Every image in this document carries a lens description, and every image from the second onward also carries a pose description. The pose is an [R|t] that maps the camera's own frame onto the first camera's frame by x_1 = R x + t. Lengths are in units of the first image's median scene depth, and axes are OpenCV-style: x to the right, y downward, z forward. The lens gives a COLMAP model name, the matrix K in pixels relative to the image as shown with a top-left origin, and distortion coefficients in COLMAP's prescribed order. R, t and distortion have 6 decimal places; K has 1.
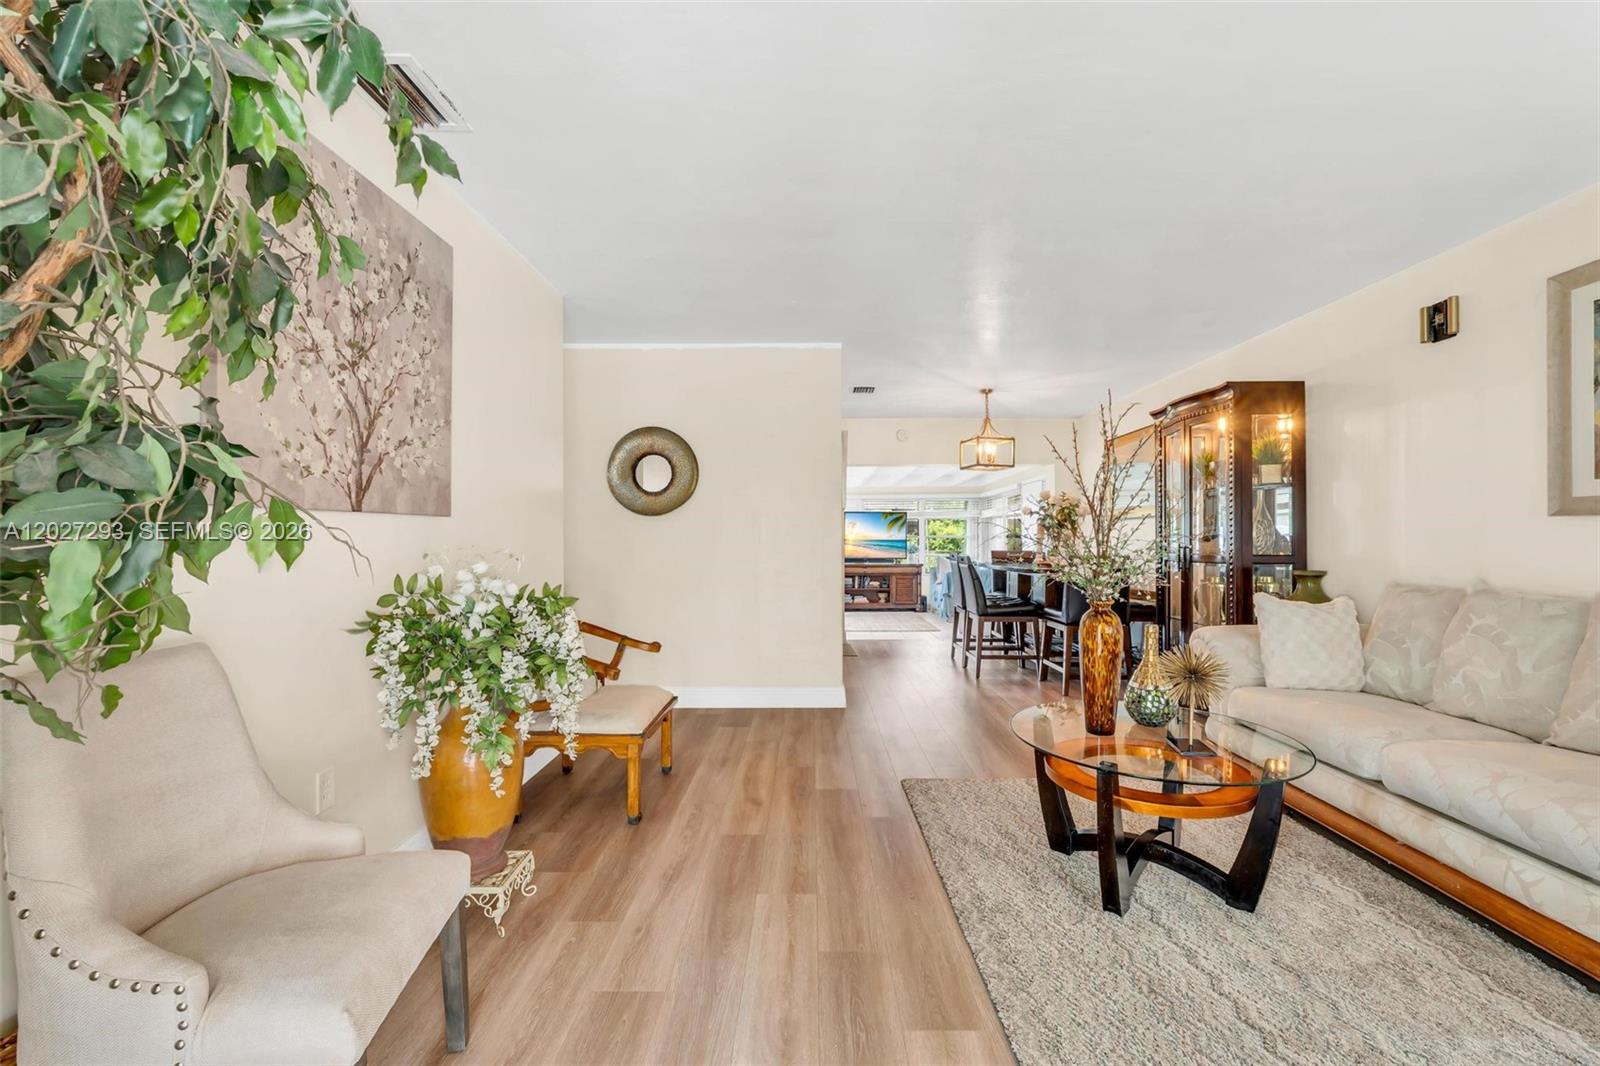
lens RADIAL K [[684.3, 0, 806.9], [0, 684.3, 532.0], [0, 0, 1]] dist [-0.001720, -0.000231]
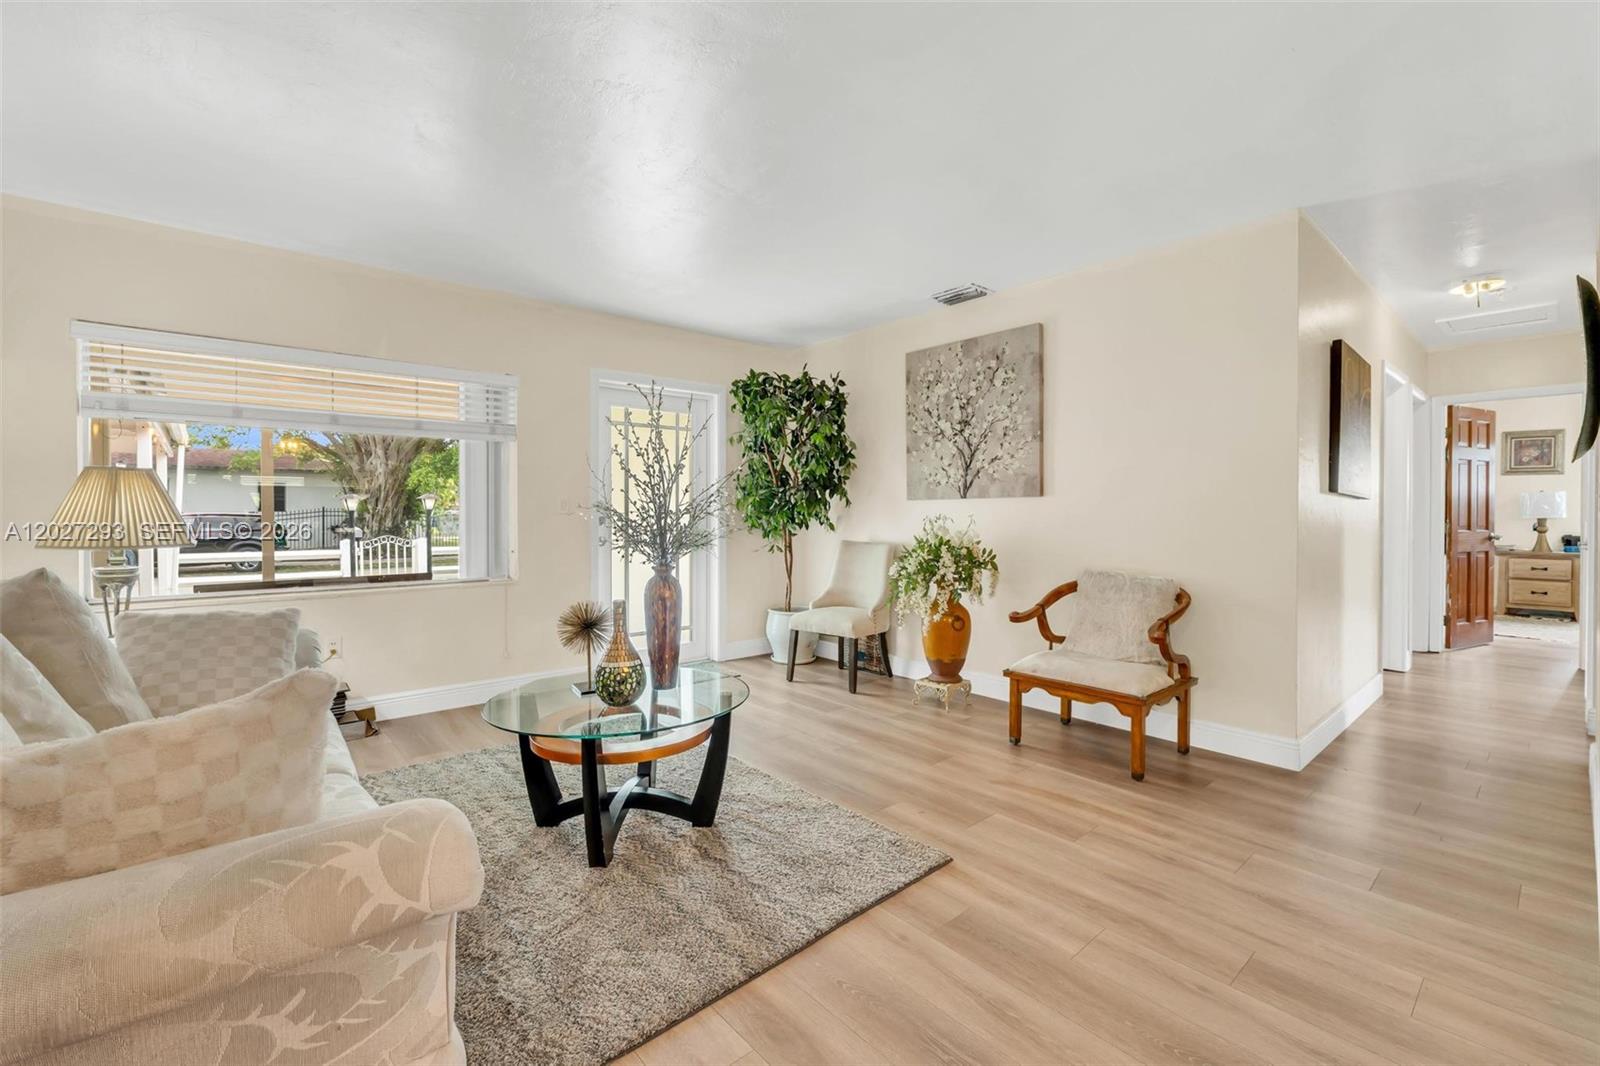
lens RADIAL K [[684.3, 0, 806.9], [0, 684.3, 532.0], [0, 0, 1]] dist [-0.001720, -0.000231]
pose [[-0.756658, 0.008832, -0.653751, 1.106218], [-0.002618, 0.999860, 0.016538, 0.040706], [0.653805, 0.014226, -0.756529, 2.264889]]
